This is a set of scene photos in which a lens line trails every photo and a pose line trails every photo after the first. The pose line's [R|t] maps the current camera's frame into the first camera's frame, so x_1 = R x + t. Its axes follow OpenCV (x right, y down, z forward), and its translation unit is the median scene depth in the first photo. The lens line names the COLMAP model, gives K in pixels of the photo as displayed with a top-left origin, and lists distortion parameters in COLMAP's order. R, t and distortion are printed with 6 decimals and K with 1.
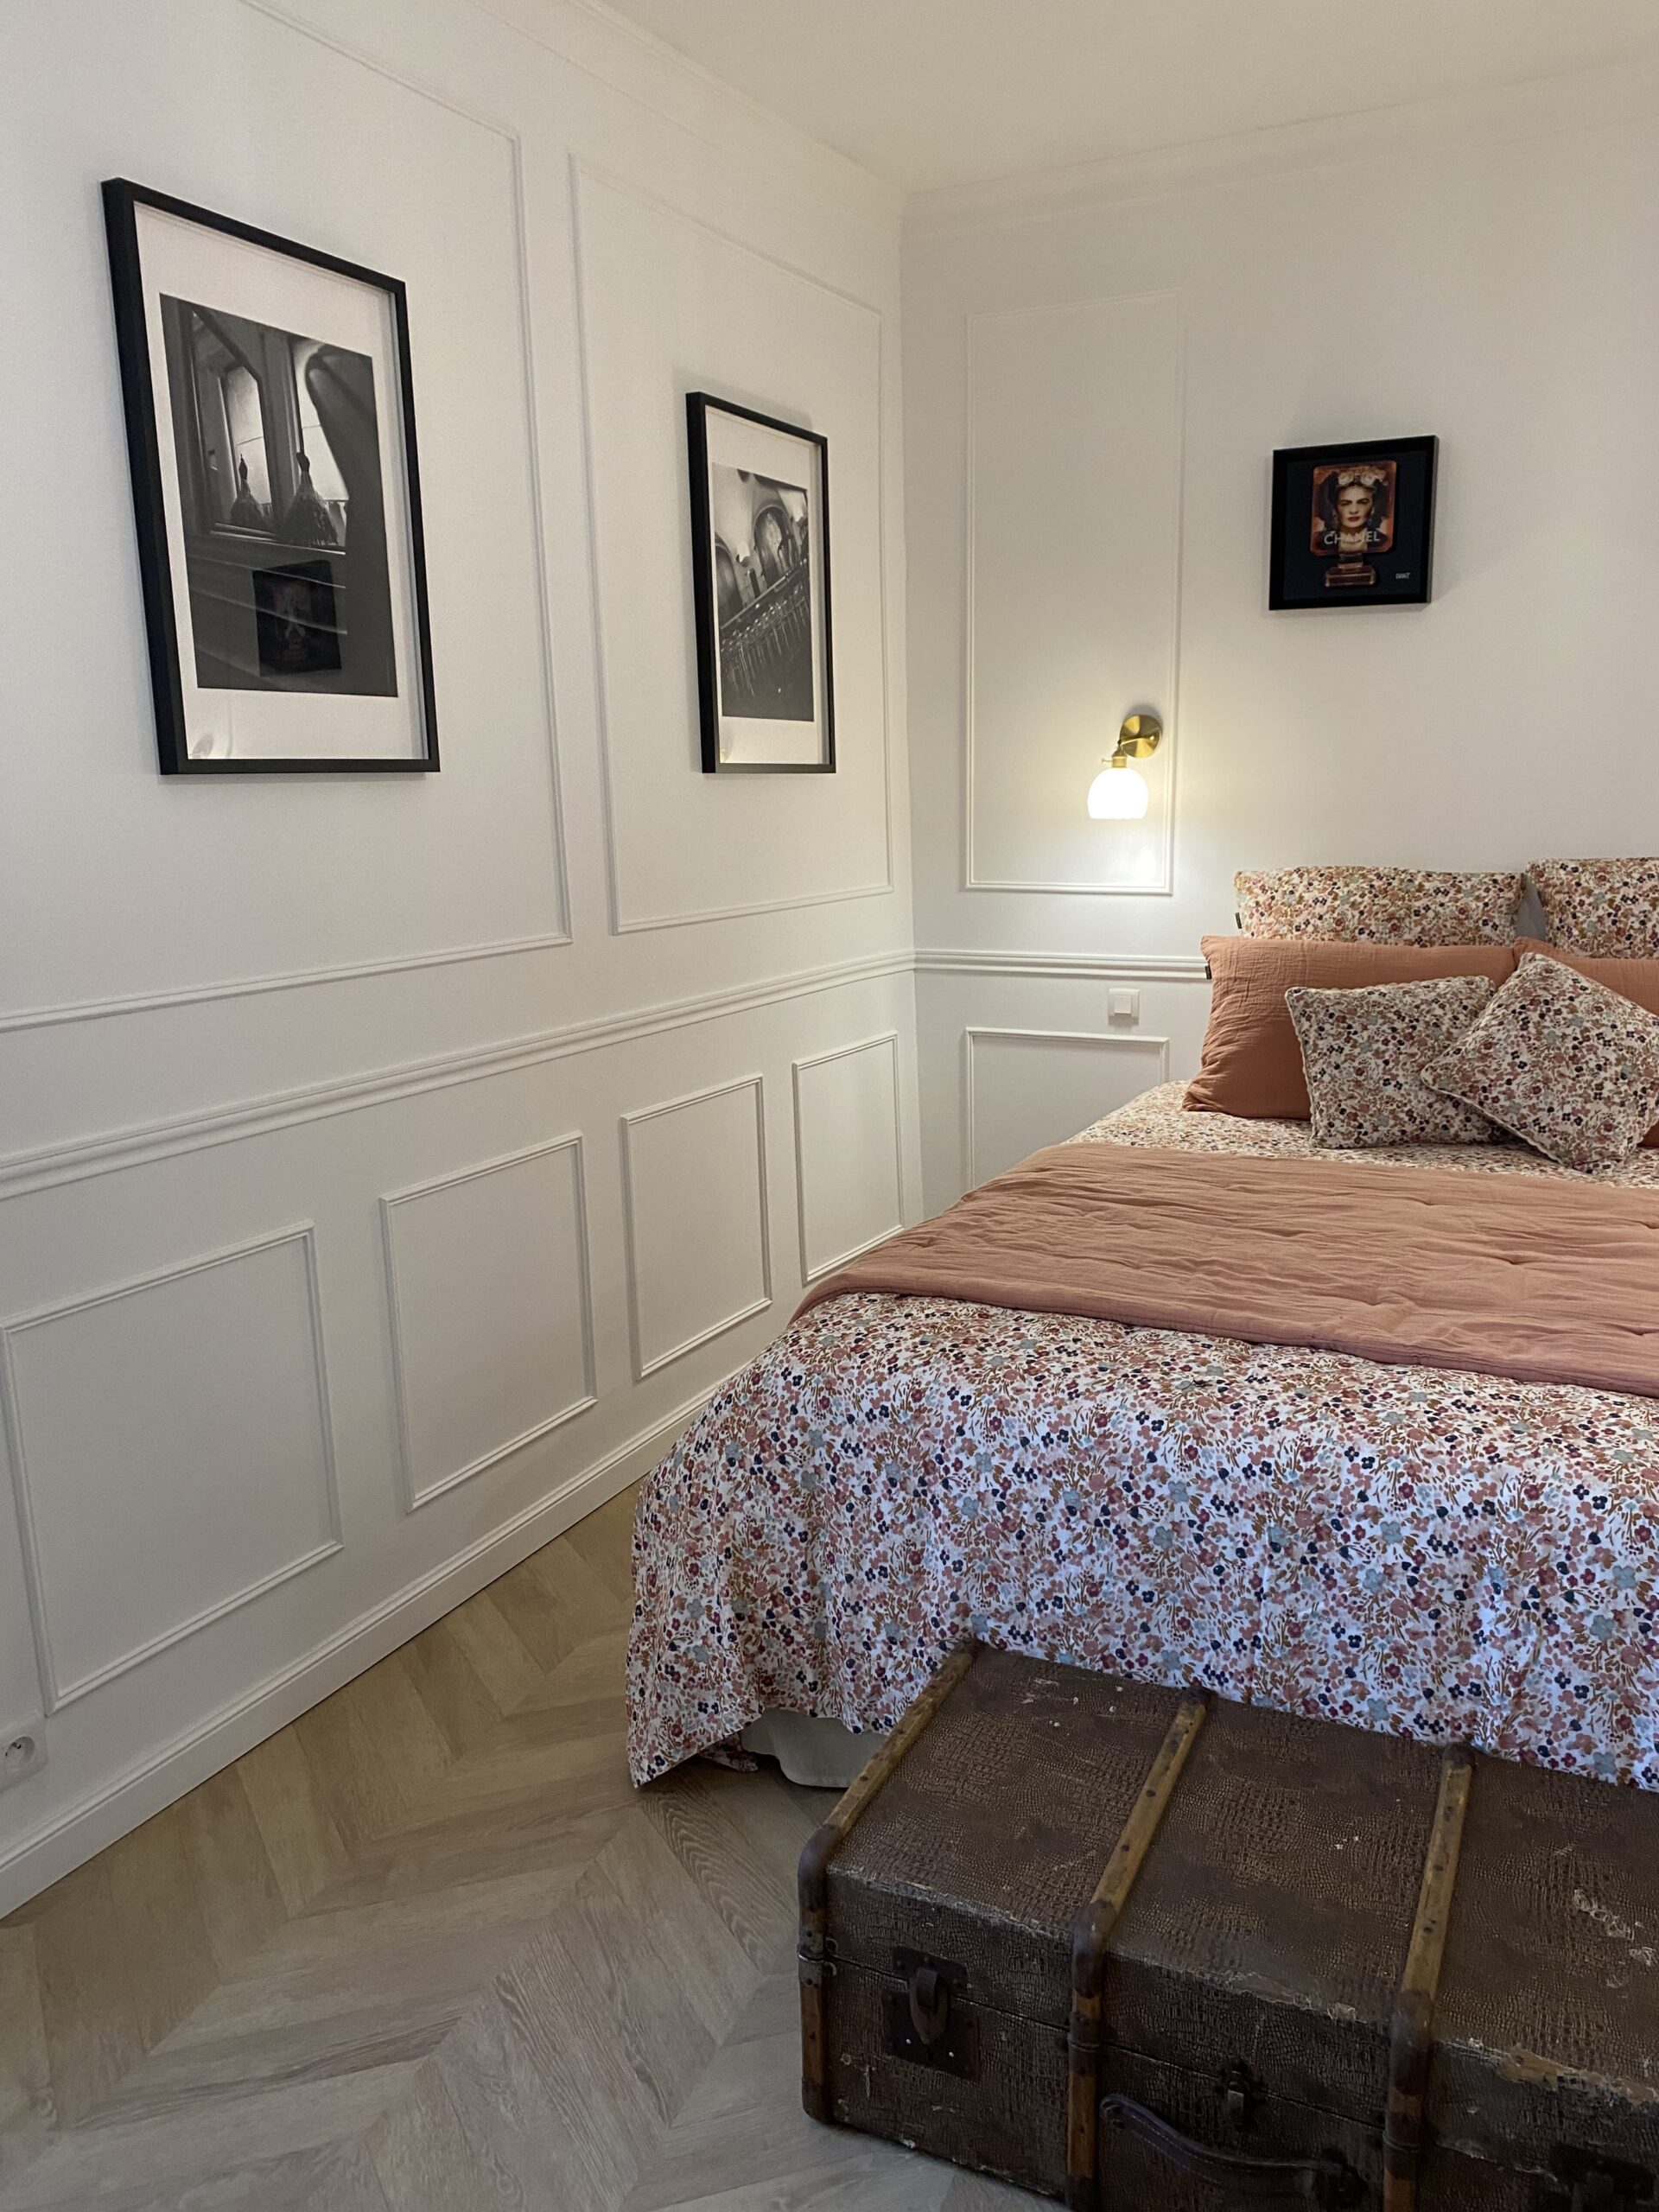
lens RADIAL K [[1672.8, 0, 861.7], [0, 1672.8, 1084.4], [0, 0, 1]] dist [0.055257, -0.071168]
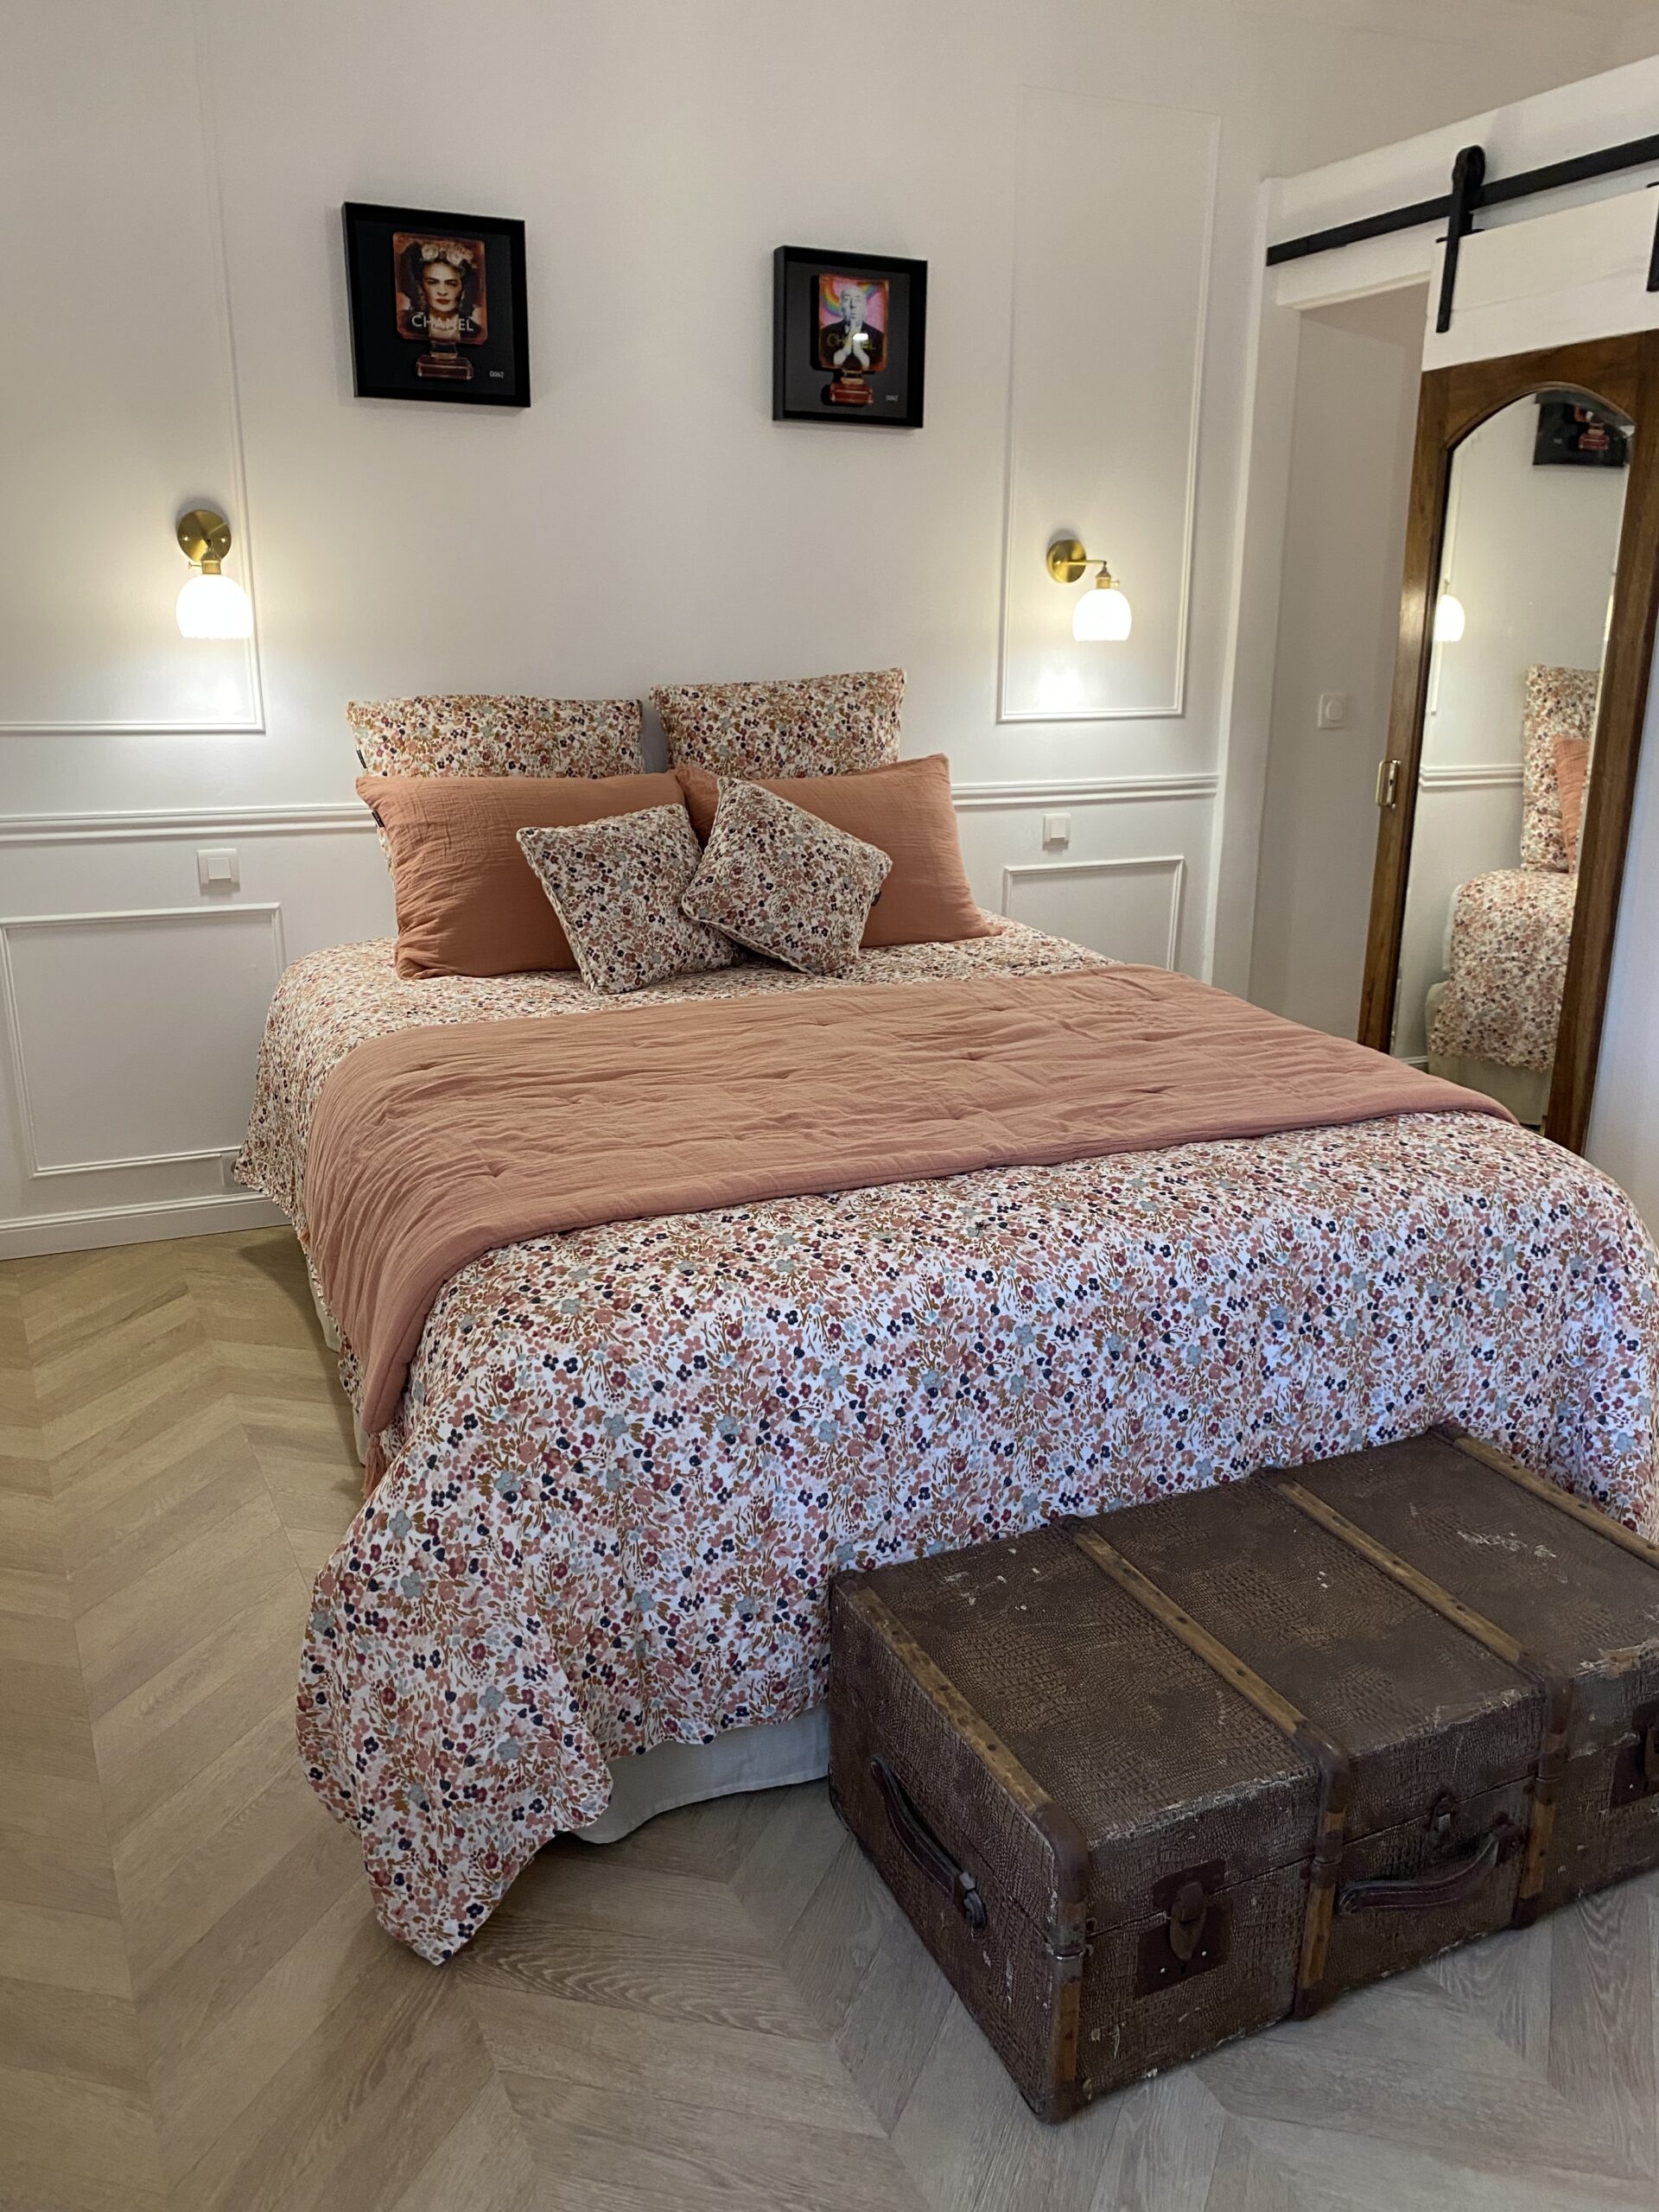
lens RADIAL K [[1672.8, 0, 862.7], [0, 1672.8, 1084.4], [0, 0, 1]] dist [0.055257, -0.071168]
pose [[0.645133, -0.187141, 0.740798, -0.498150], [0.118959, 0.982320, 0.144558, -0.046274], [-0.754753, -0.005135, 0.655989, 0.384312]]
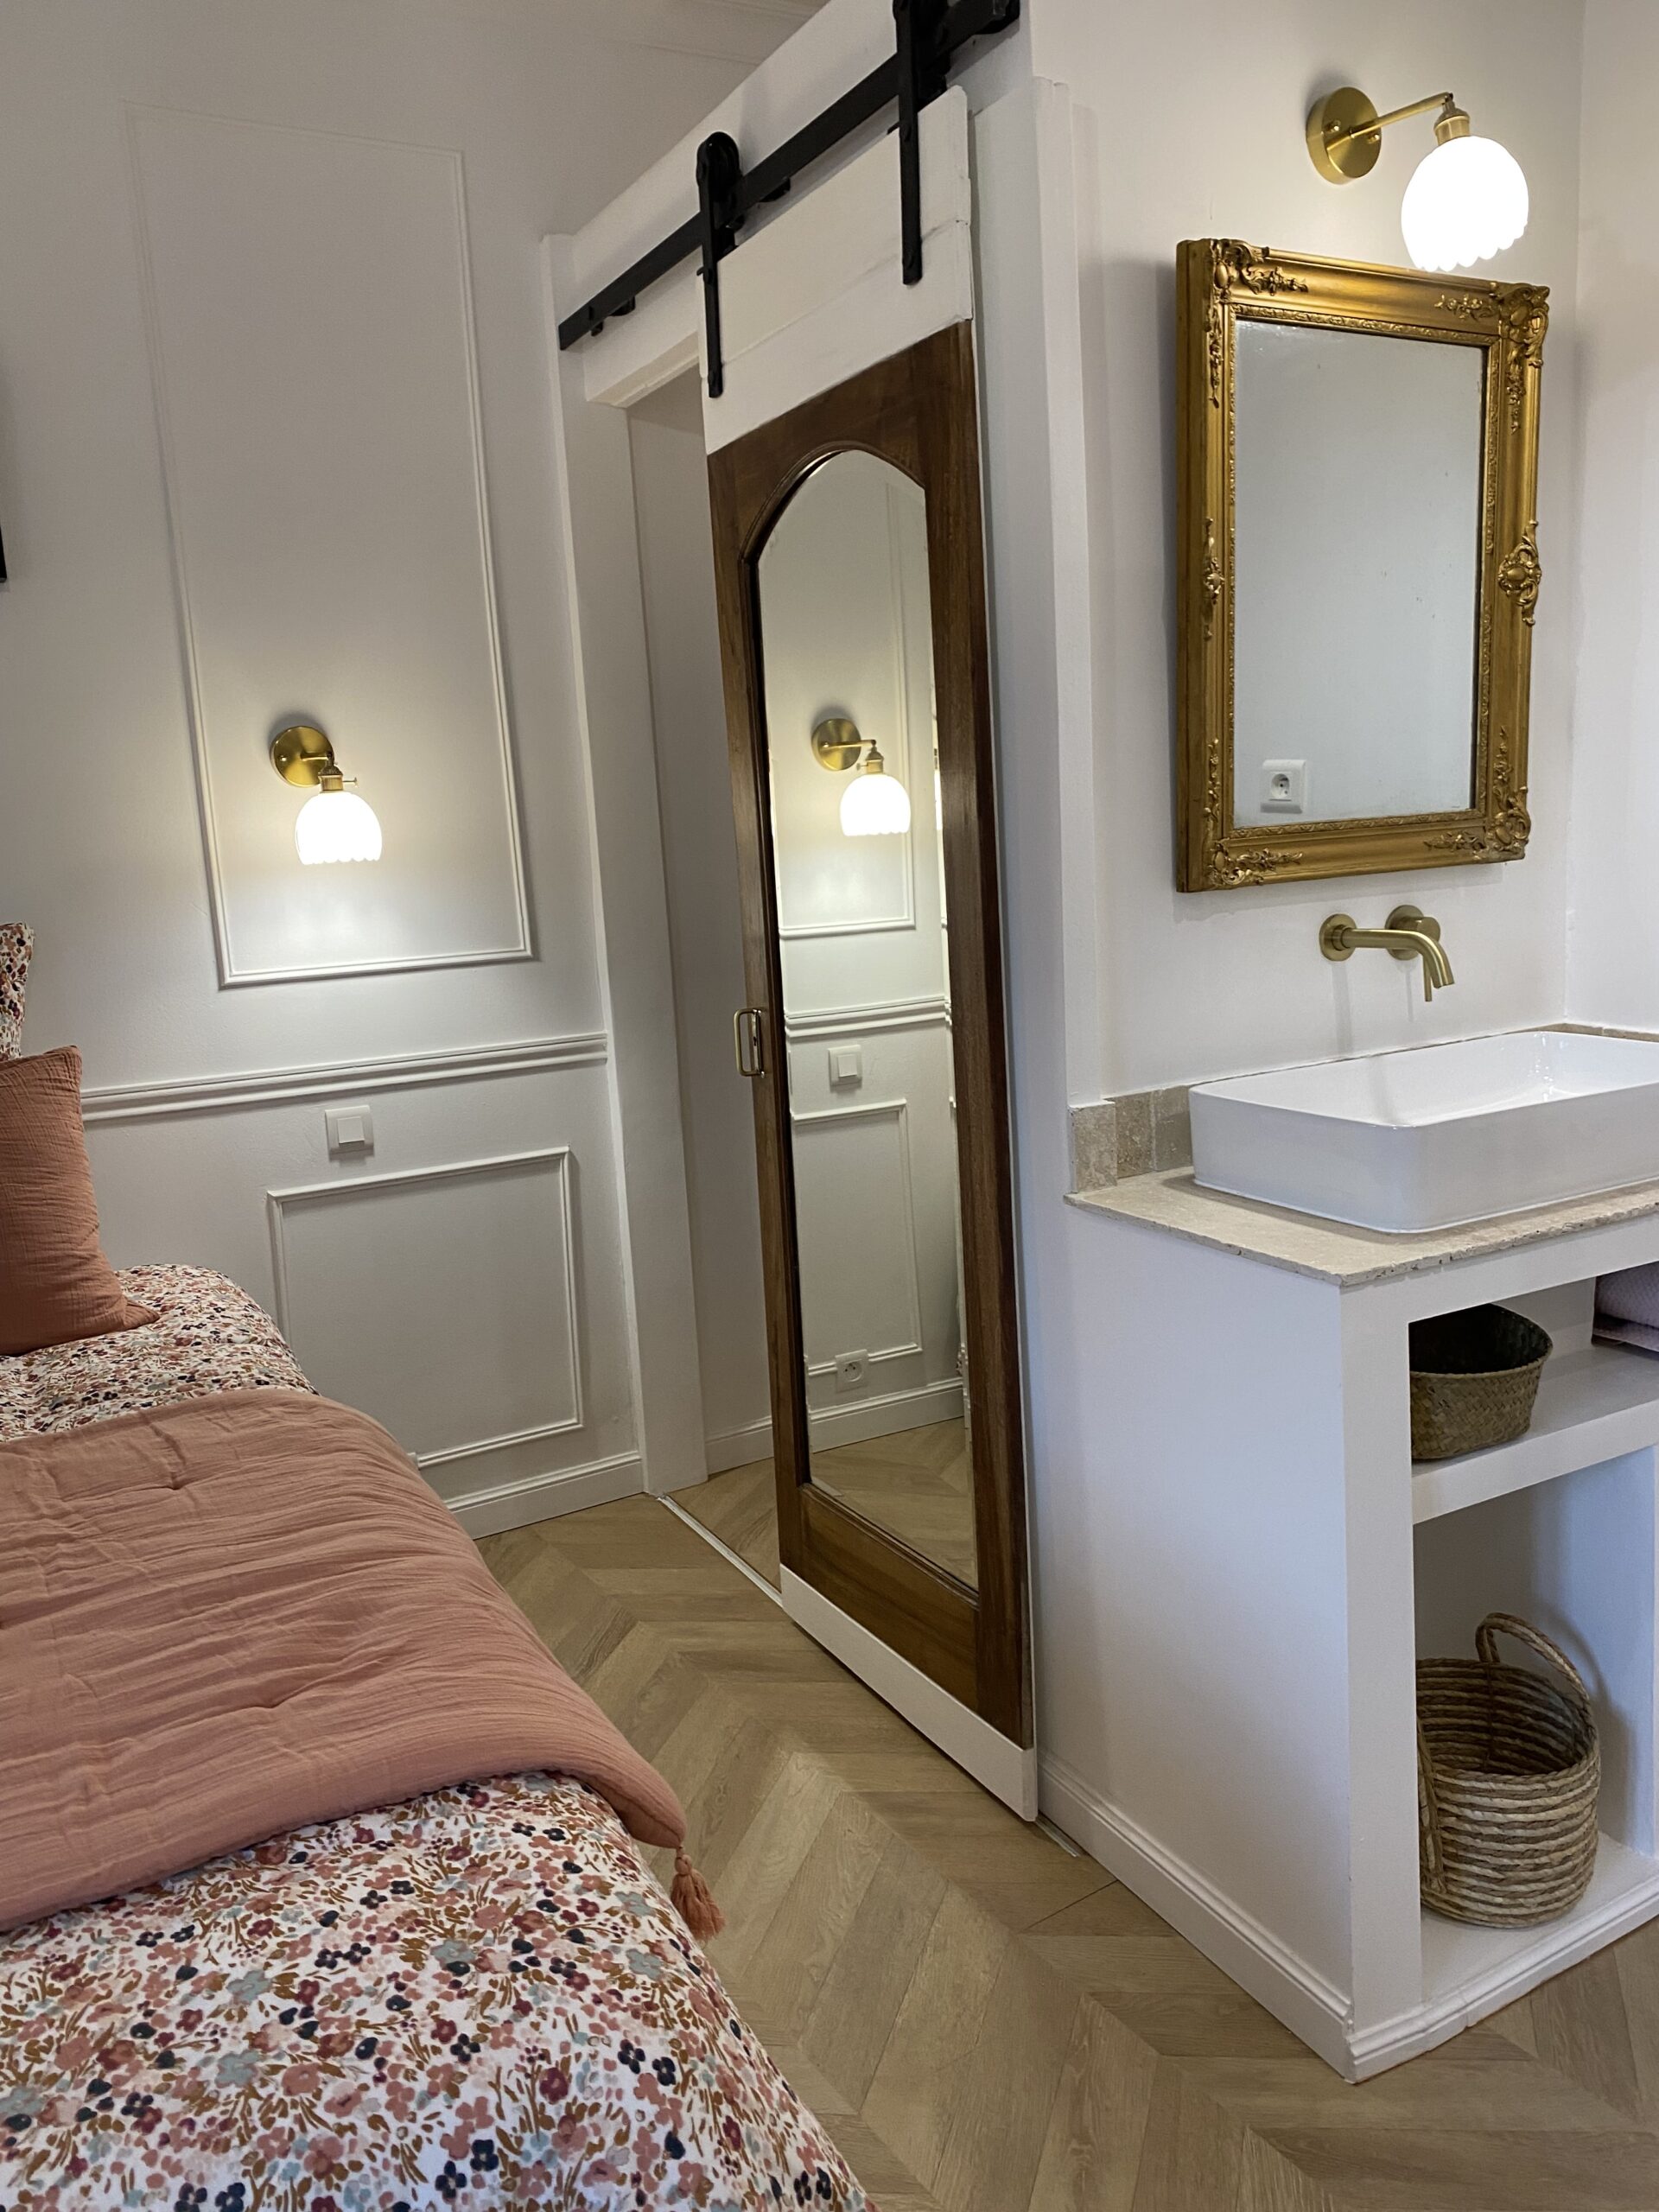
lens RADIAL K [[1672.8, 0, 864.0], [0, 1672.8, 1084.5], [0, 0, 1]] dist [0.055257, -0.071168]
pose [[0.564679, -0.142252, 0.812959, 0.247611], [0.195477, 0.980058, 0.035713, -0.033386], [-0.801827, 0.138748, 0.581225, 0.373570]]
